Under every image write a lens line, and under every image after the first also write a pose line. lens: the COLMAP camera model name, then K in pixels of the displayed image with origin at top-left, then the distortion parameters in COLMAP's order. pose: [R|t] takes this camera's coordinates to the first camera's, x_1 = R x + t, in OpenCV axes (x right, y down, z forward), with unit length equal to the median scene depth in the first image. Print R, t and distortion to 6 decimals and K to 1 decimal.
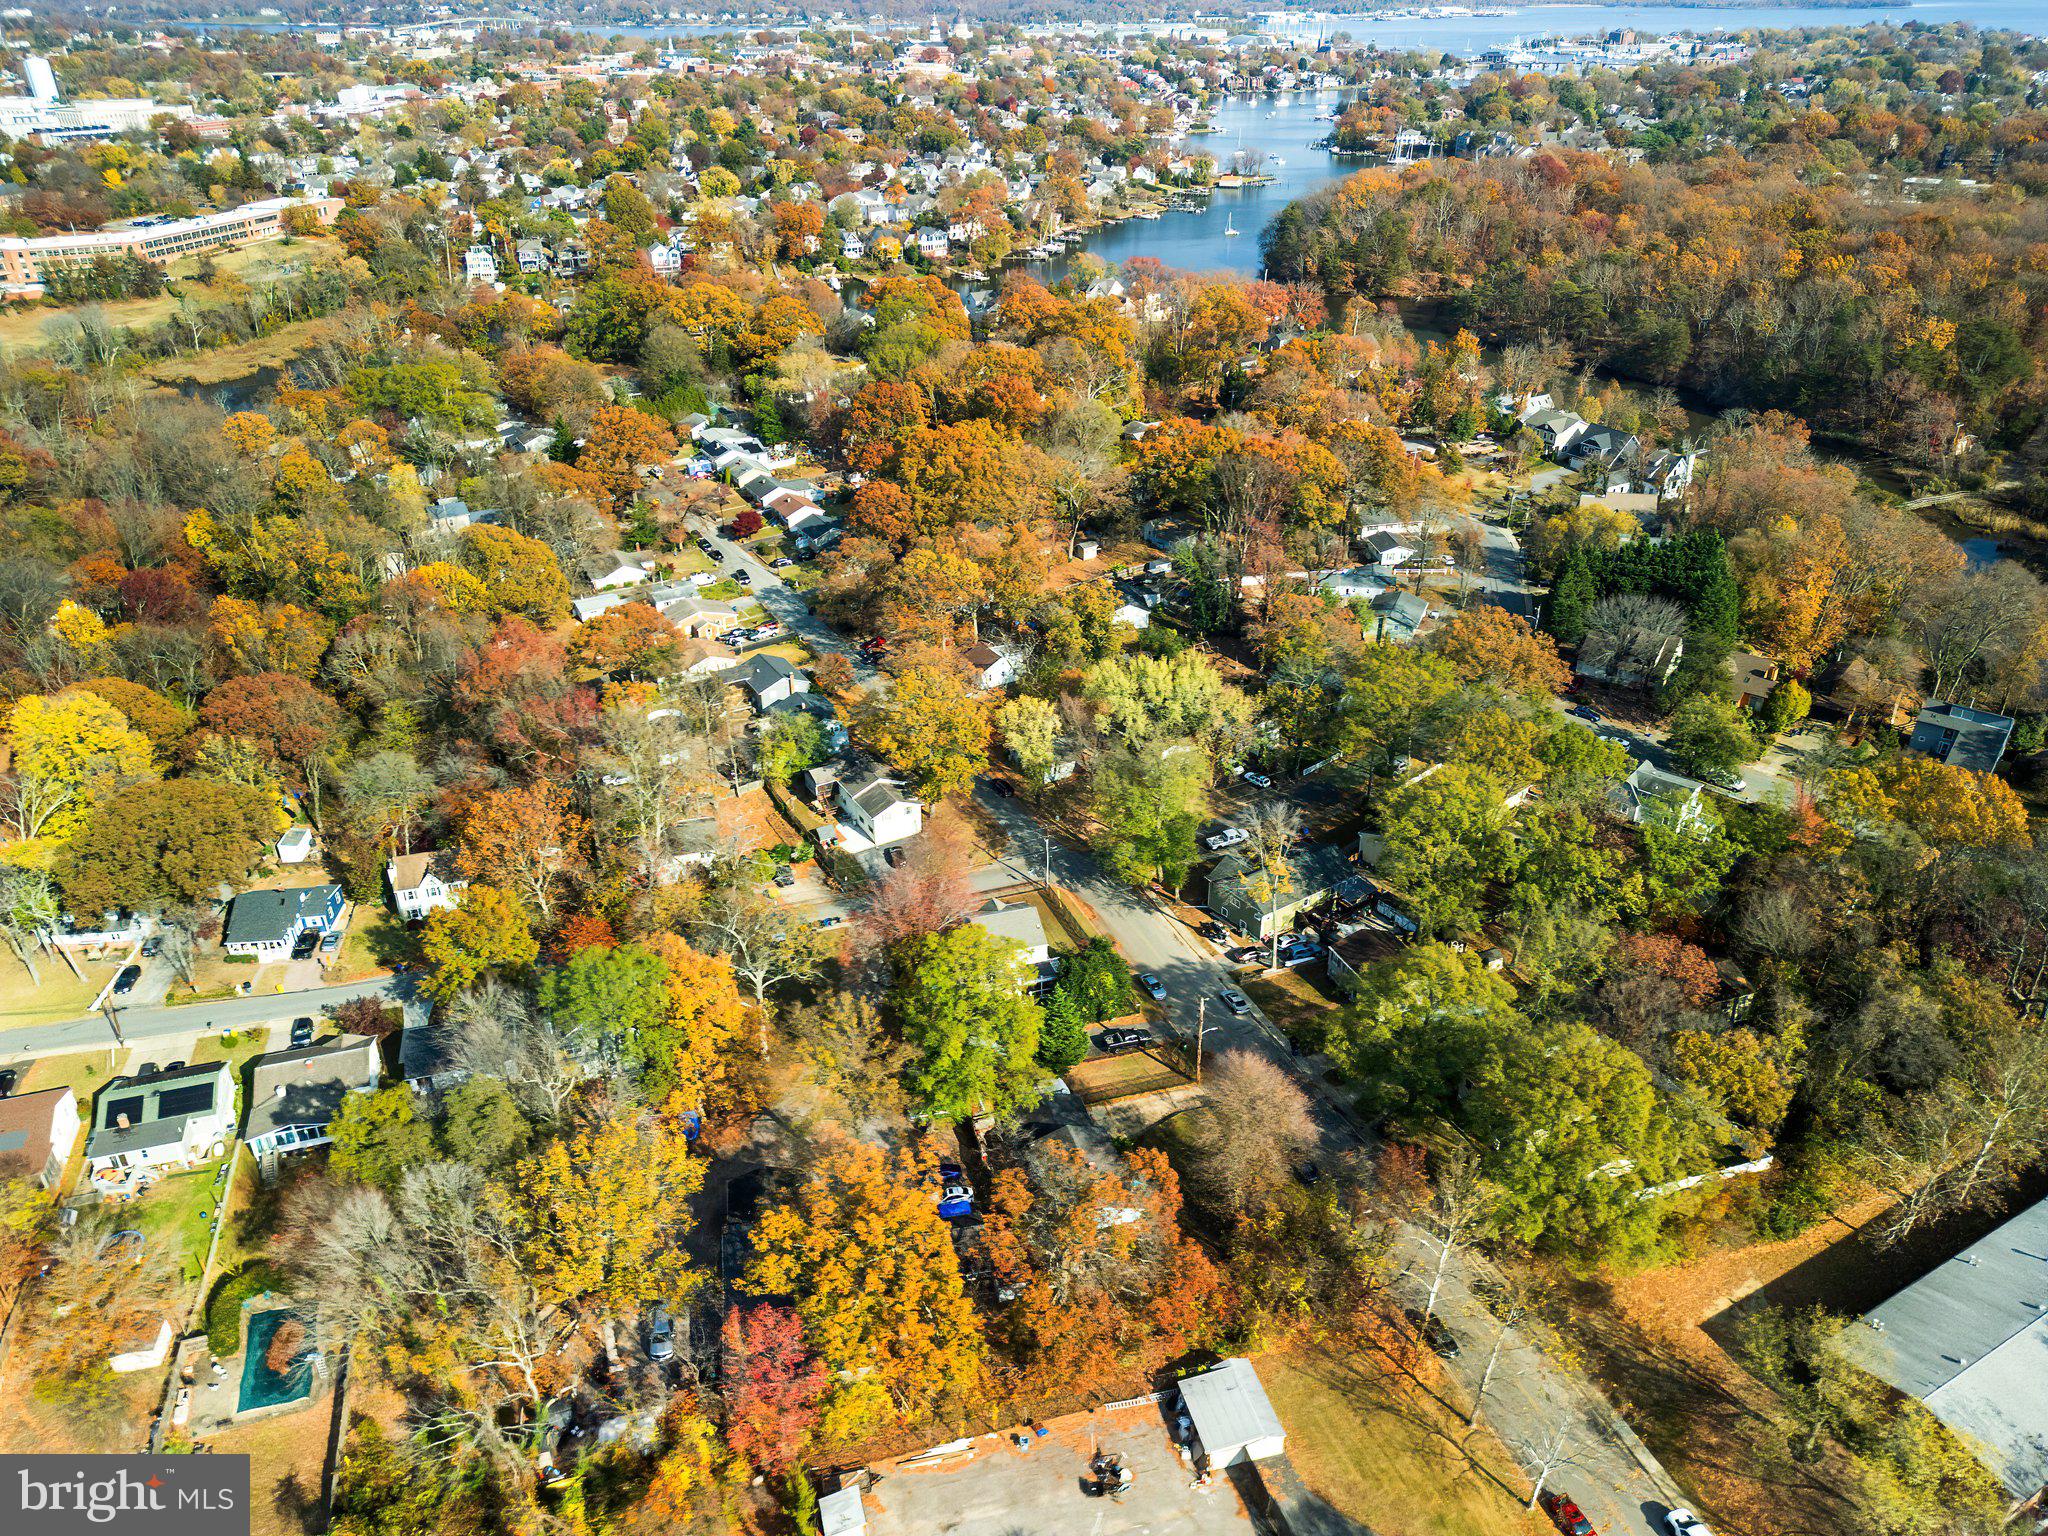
lens RADIAL K [[1435.9, 0, 1020.1], [0, 1435.9, 756.1], [0, 0, 1]] dist [0.056395, -0.053406]
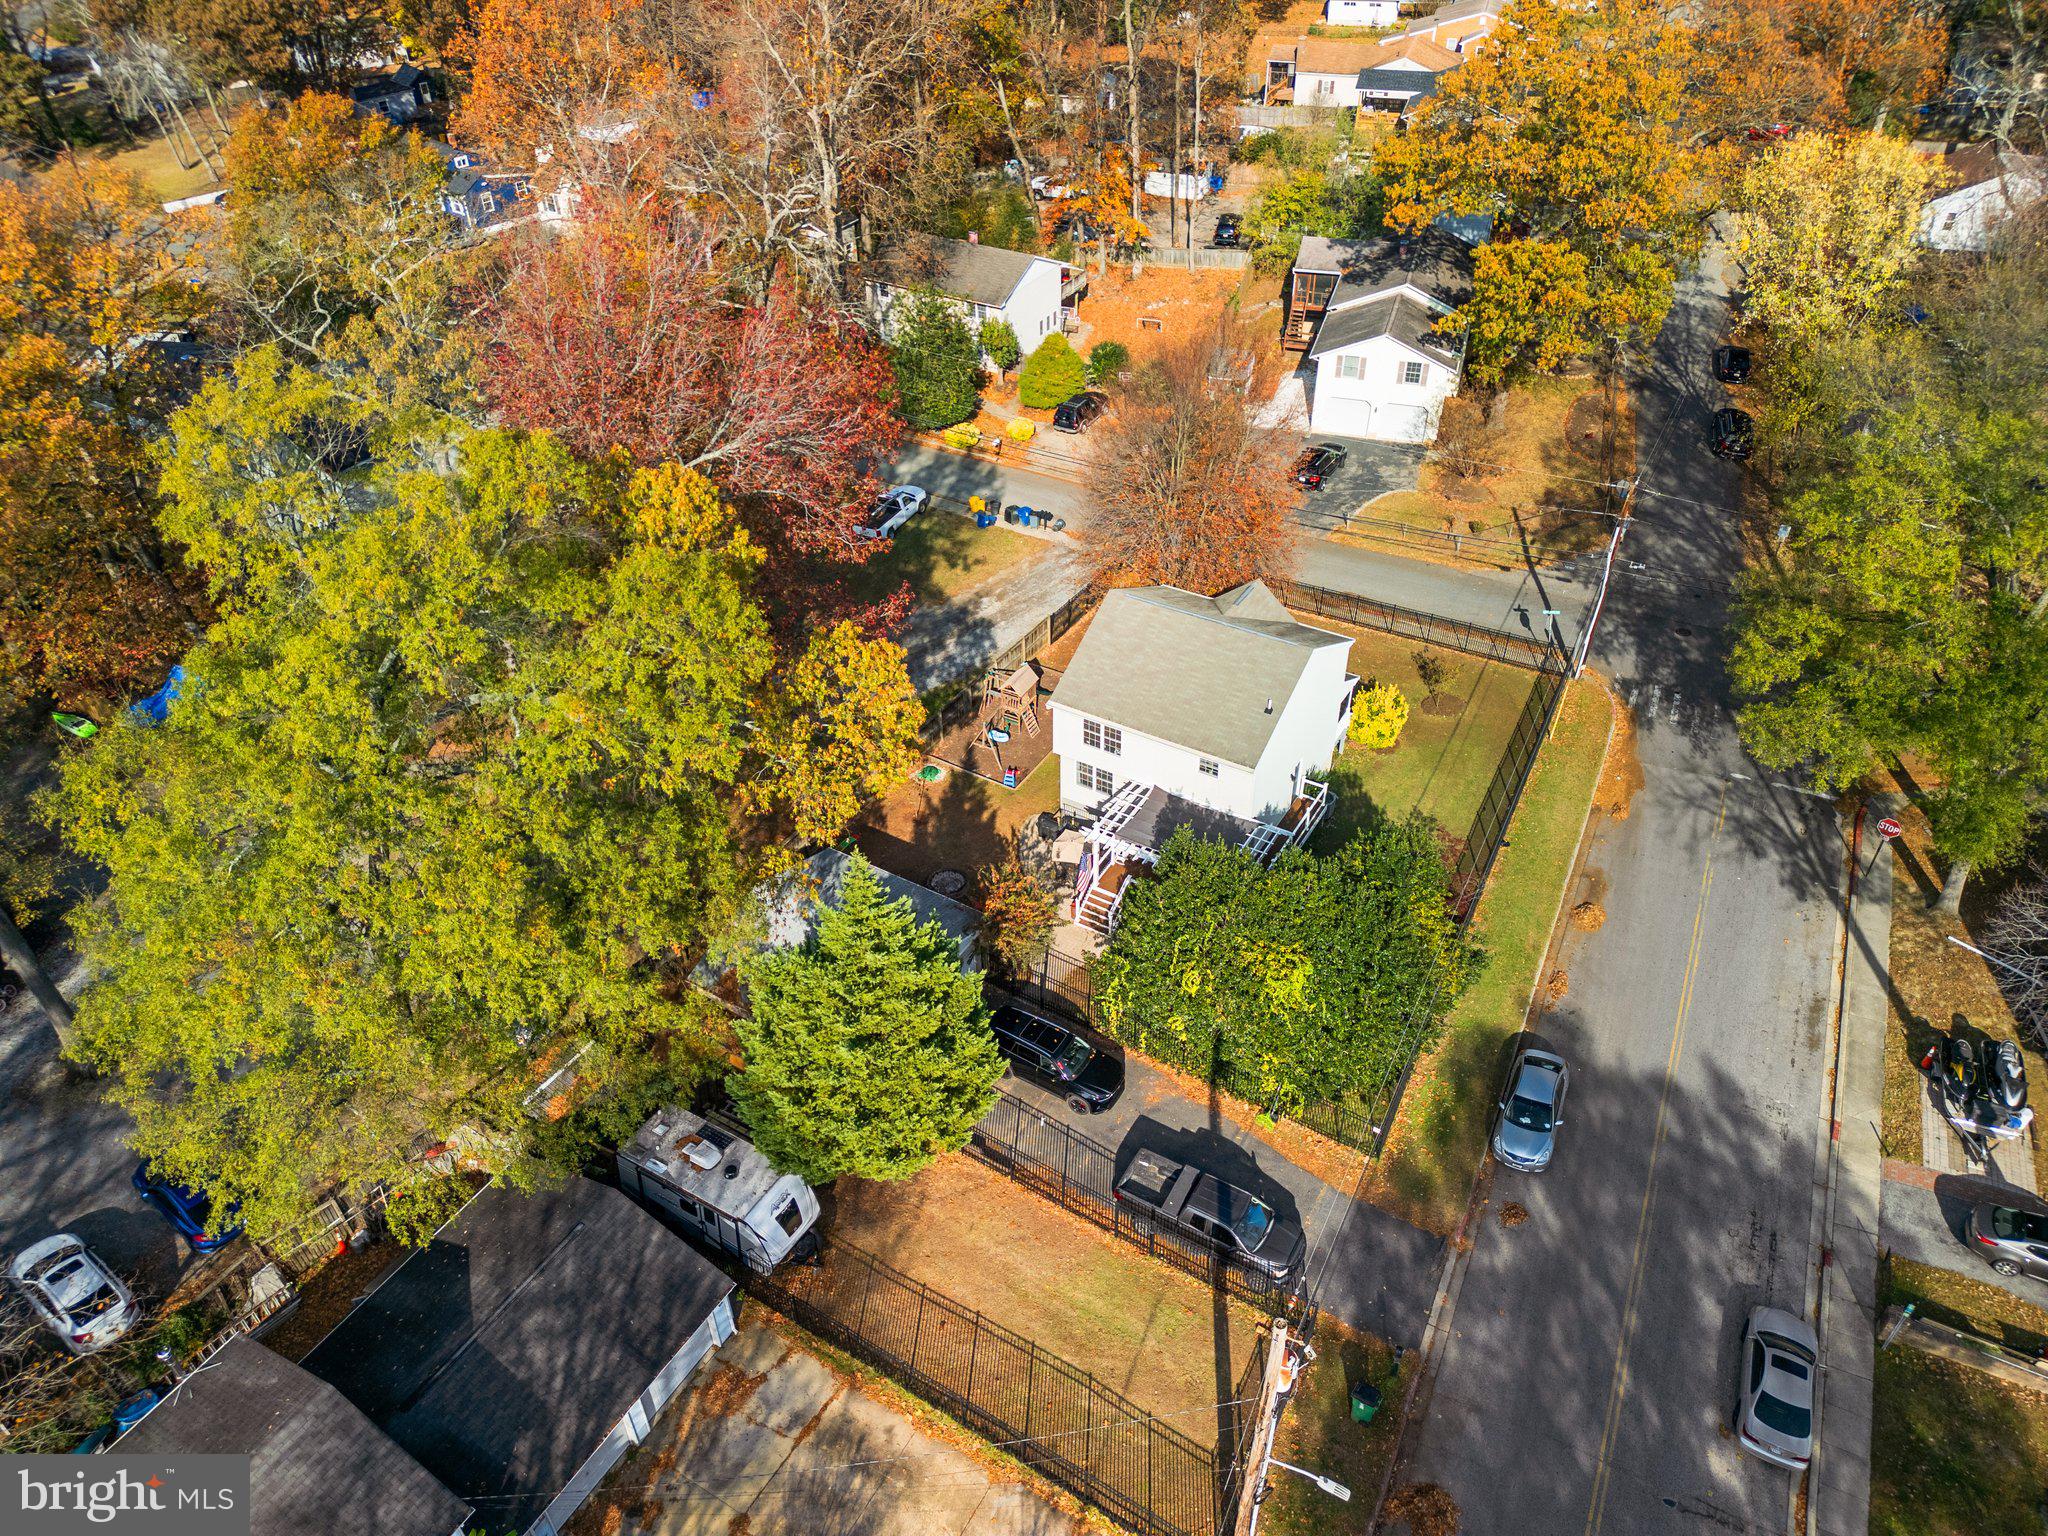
lens RADIAL K [[1435.9, 0, 1013.8], [0, 1435.9, 776.3], [0, 0, 1]] dist [0.056395, -0.053406]
pose [[0.667172, 0.460559, -0.585463, 0.078155], [-0.340267, 0.887594, 0.310477, 0.029074], [0.662646, -0.007928, 0.748891, 0.373957]]
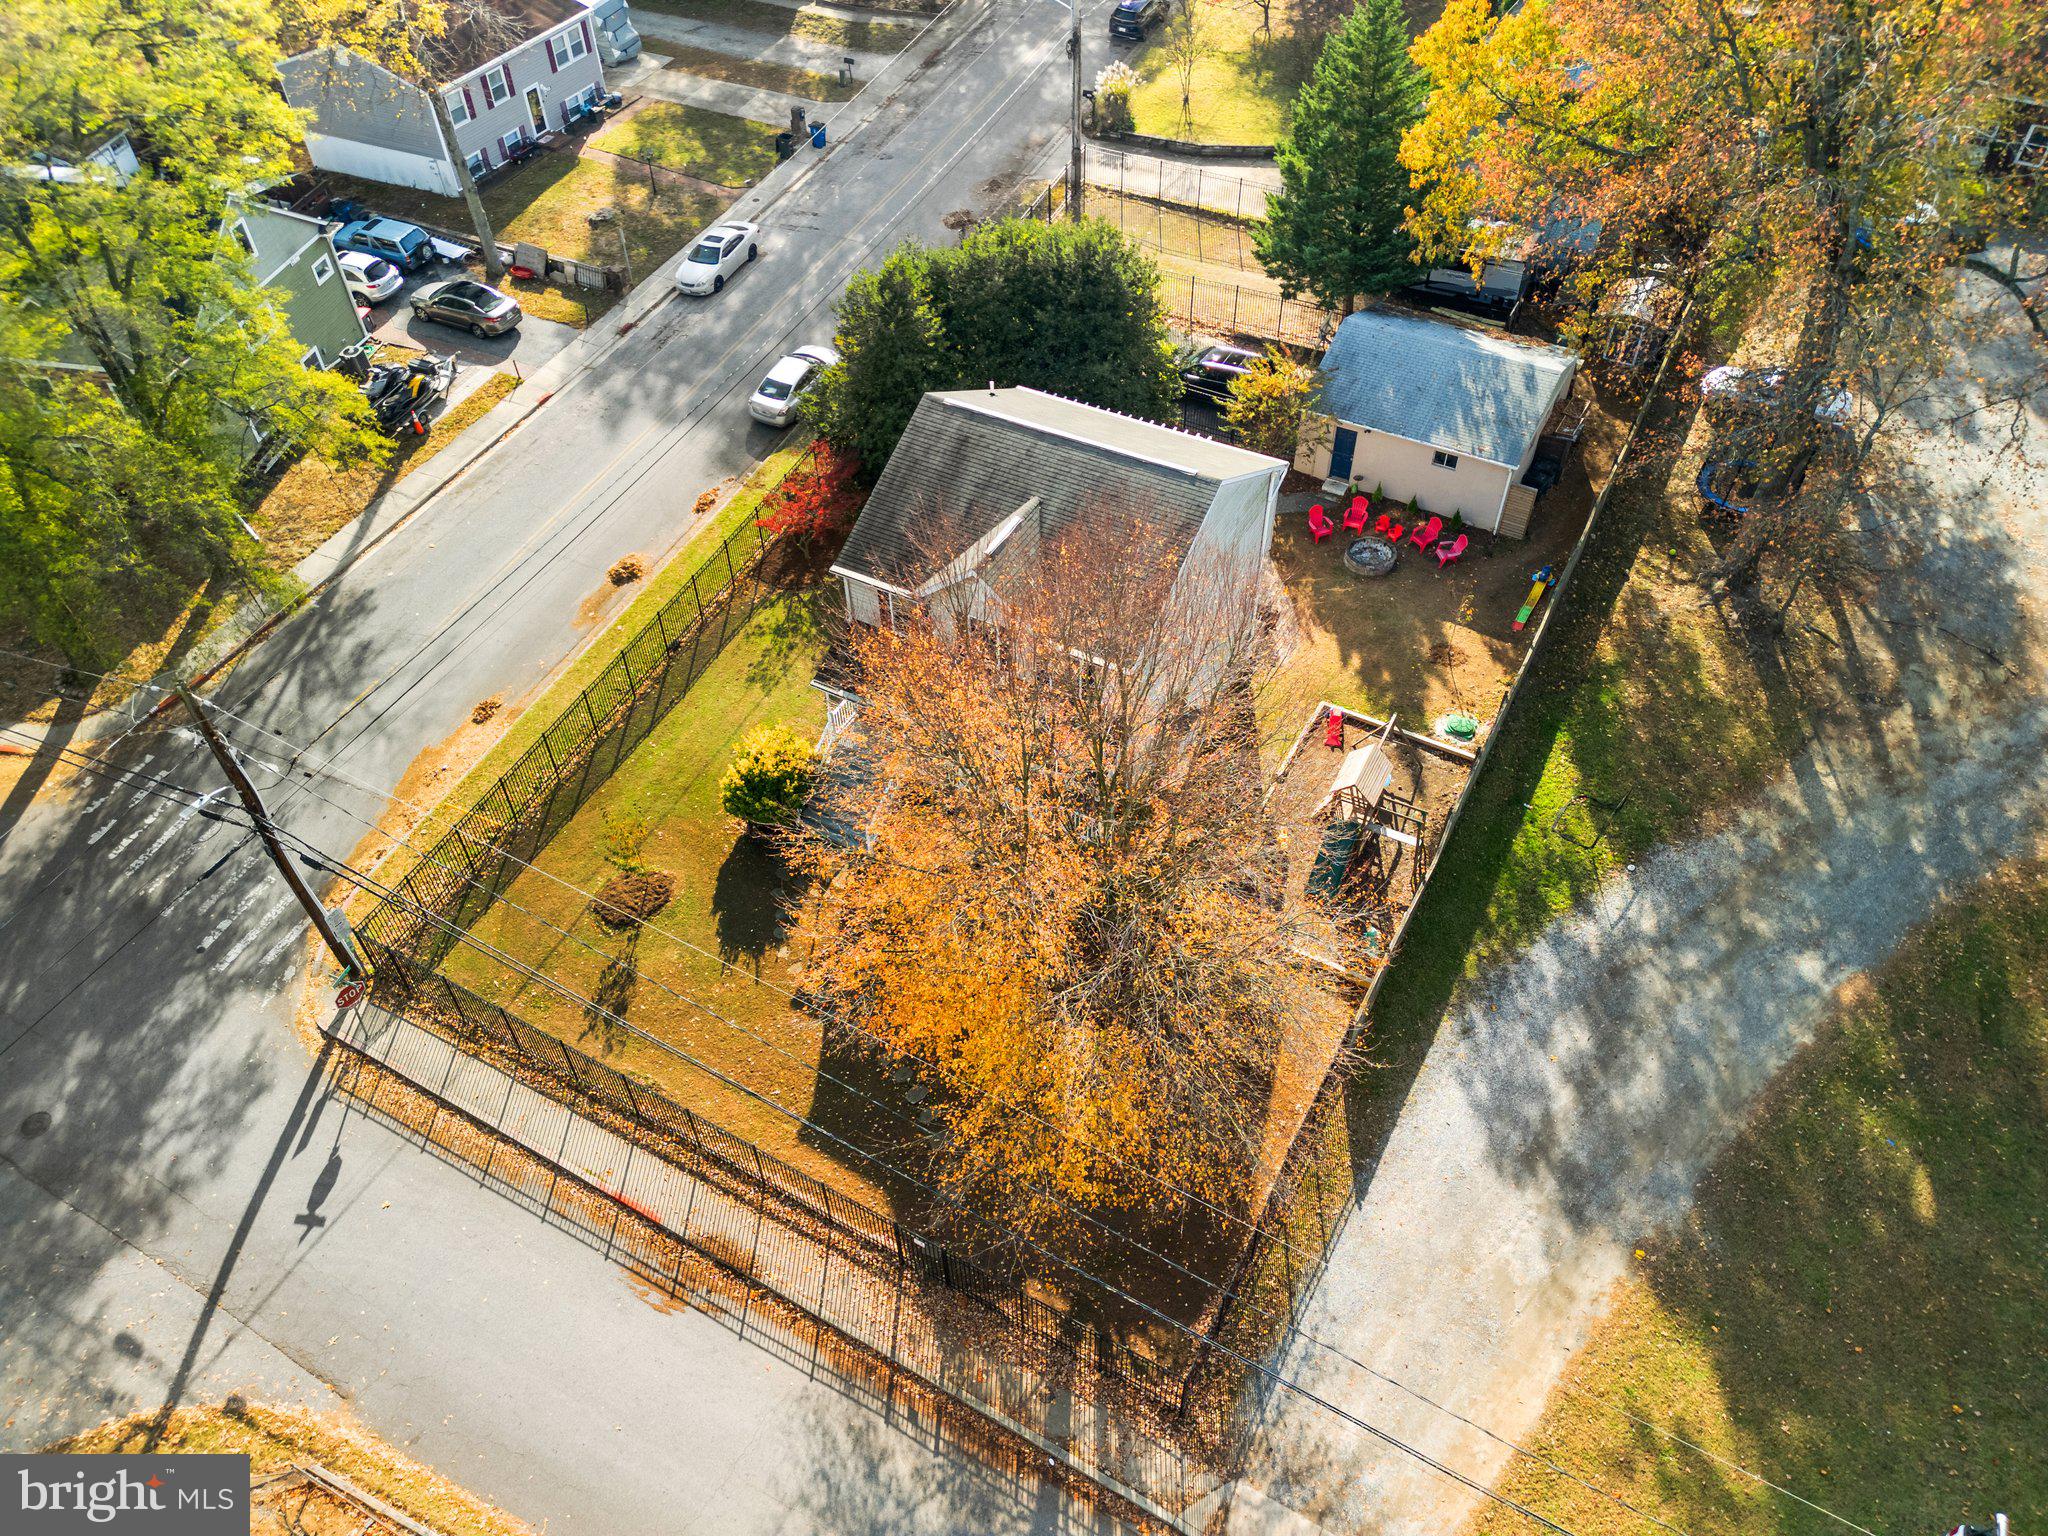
lens RADIAL K [[1435.9, 0, 1031.8], [0, 1435.9, 771.0], [0, 0, 1]] dist [0.056395, -0.053406]
pose [[-0.697011, -0.502074, 0.511955, -0.067752], [0.361961, 0.369973, 0.855631, -0.024518], [-0.618999, 0.781692, -0.076144, 0.530695]]
